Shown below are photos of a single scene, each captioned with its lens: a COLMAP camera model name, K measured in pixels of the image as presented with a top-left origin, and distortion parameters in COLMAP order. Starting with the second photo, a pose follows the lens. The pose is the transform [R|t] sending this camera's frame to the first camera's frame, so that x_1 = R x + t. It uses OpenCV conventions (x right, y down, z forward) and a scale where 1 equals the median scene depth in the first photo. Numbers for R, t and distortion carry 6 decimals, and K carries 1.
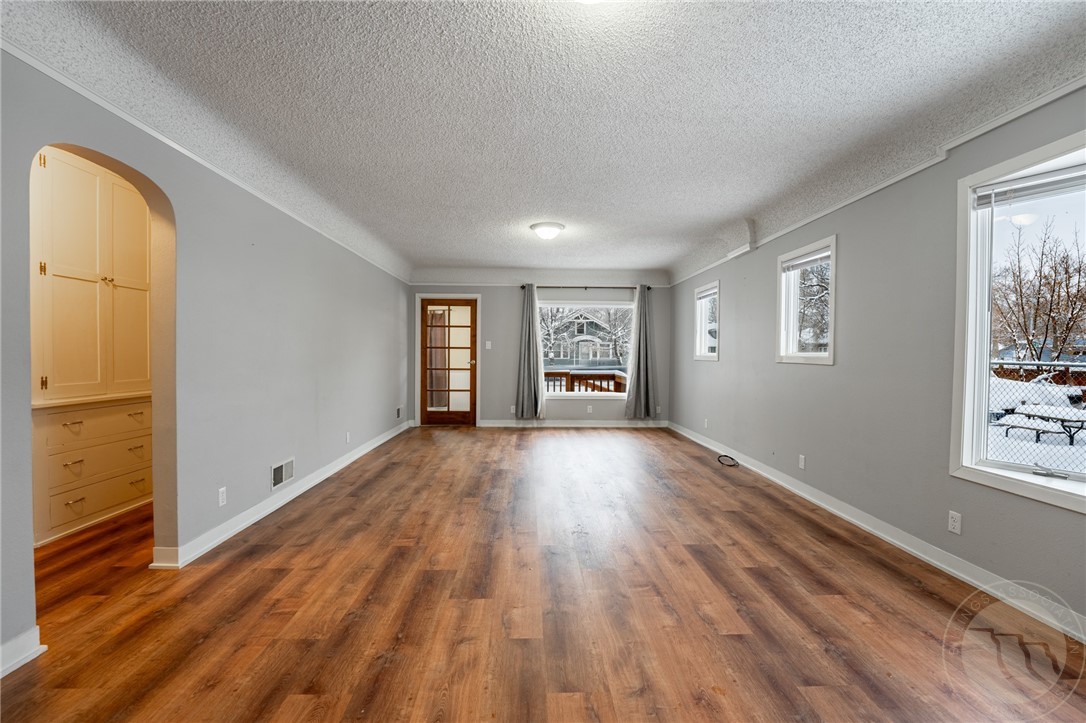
lens RADIAL K [[450.1, 0, 542.5], [0, 450.1, 361.3], [0, 0, 1]] dist [-0.029192, 0.003629]
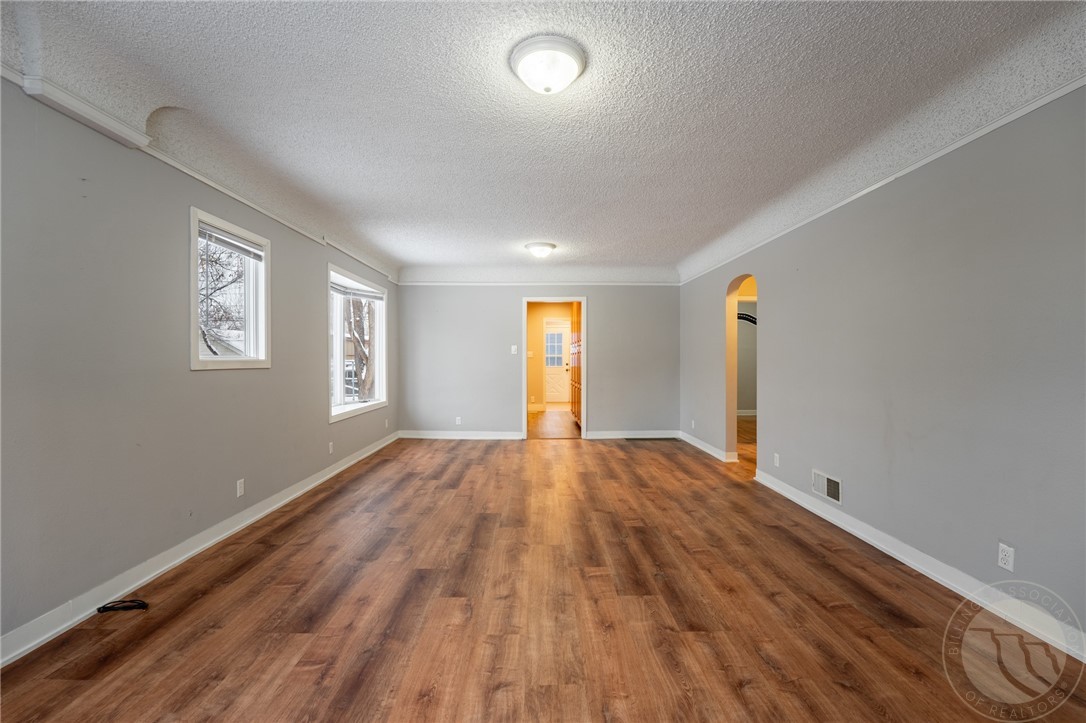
lens RADIAL K [[450.1, 0, 542.5], [0, 450.1, 361.3], [0, 0, 1]] dist [-0.029192, 0.003629]
pose [[-0.999732, -0.007400, 0.021924, 0.005111], [-0.006900, 0.999717, 0.022761, -0.029494], [-0.022087, 0.022604, -0.999501, 1.697530]]
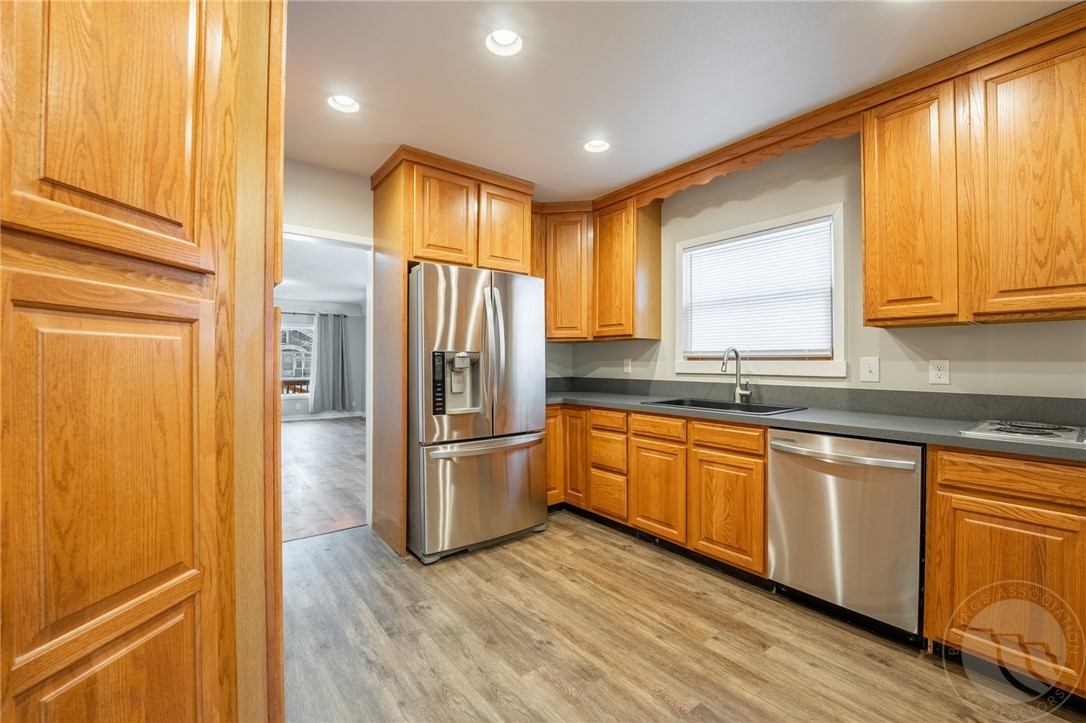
lens RADIAL K [[450.1, 0, 542.5], [0, 450.1, 361.3], [0, 0, 1]] dist [-0.029192, 0.003629]
pose [[0.817229, -0.003229, 0.576305, -0.108171], [0.014788, 0.999773, -0.015370, 0.010879], [-0.576124, 0.021083, 0.817090, -0.862032]]
